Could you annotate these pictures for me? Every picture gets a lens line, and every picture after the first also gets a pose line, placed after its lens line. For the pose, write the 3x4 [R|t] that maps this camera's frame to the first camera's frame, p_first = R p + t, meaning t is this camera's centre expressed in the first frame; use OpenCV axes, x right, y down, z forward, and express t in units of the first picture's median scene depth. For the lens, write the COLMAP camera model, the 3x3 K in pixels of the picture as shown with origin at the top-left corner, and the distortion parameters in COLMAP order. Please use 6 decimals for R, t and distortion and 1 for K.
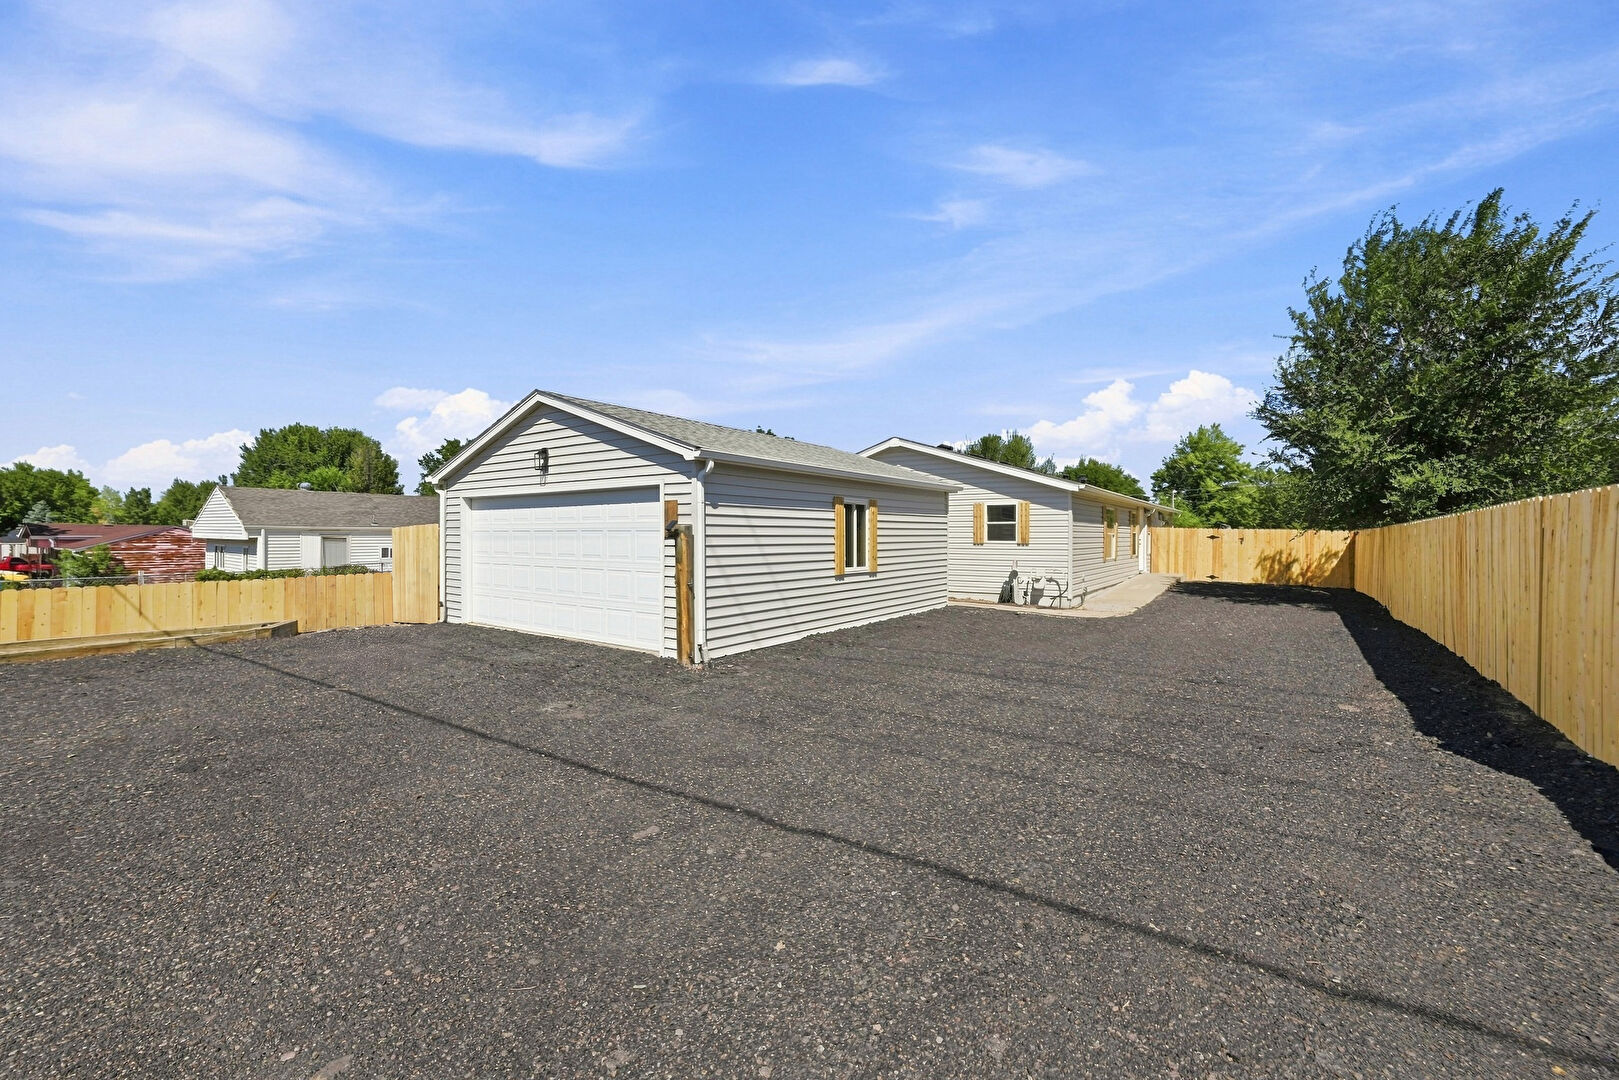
lens RADIAL K [[651.8, 0, 808.9], [0, 651.8, 560.0], [0, 0, 1]] dist [-0.003763, -0.000250]
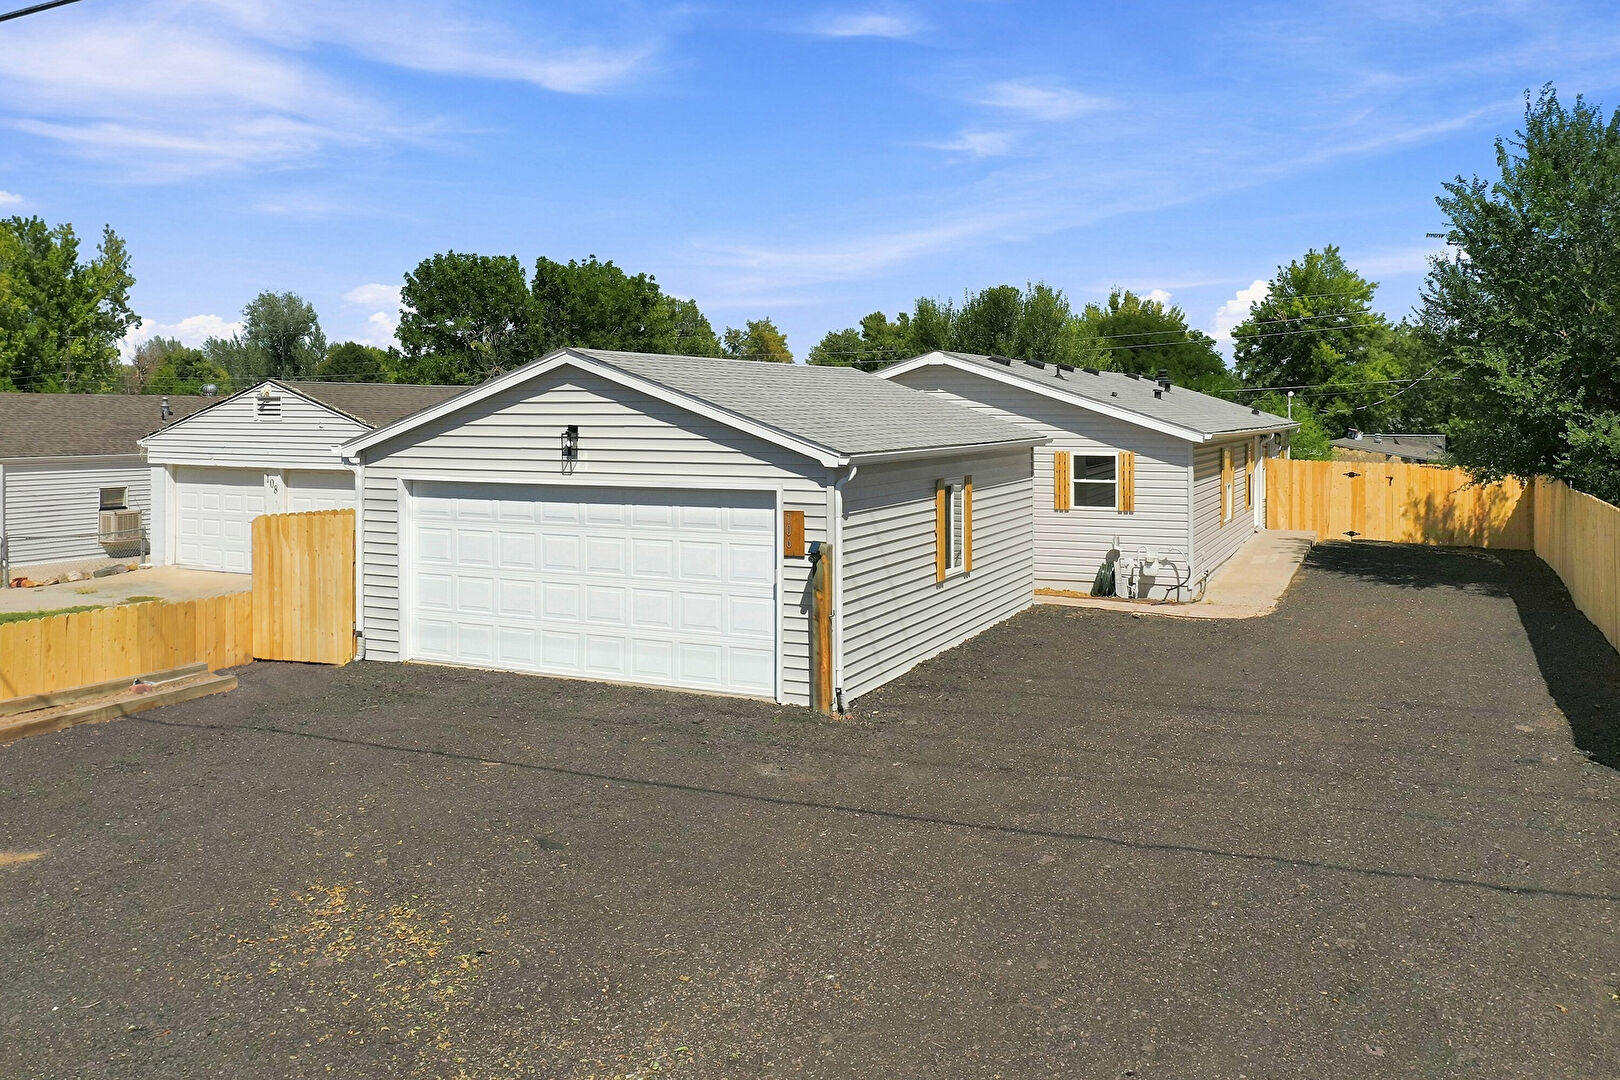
lens RADIAL K [[1315.4, 0, 820.2], [0, 1315.4, 407.2], [0, 0, 1]] dist [-0.024839, -0.004086]
pose [[0.981074, -0.001304, 0.193630, -1.011970], [0.008504, 0.999303, -0.036353, -0.327183], [-0.193448, 0.037312, 0.980401, -1.264341]]
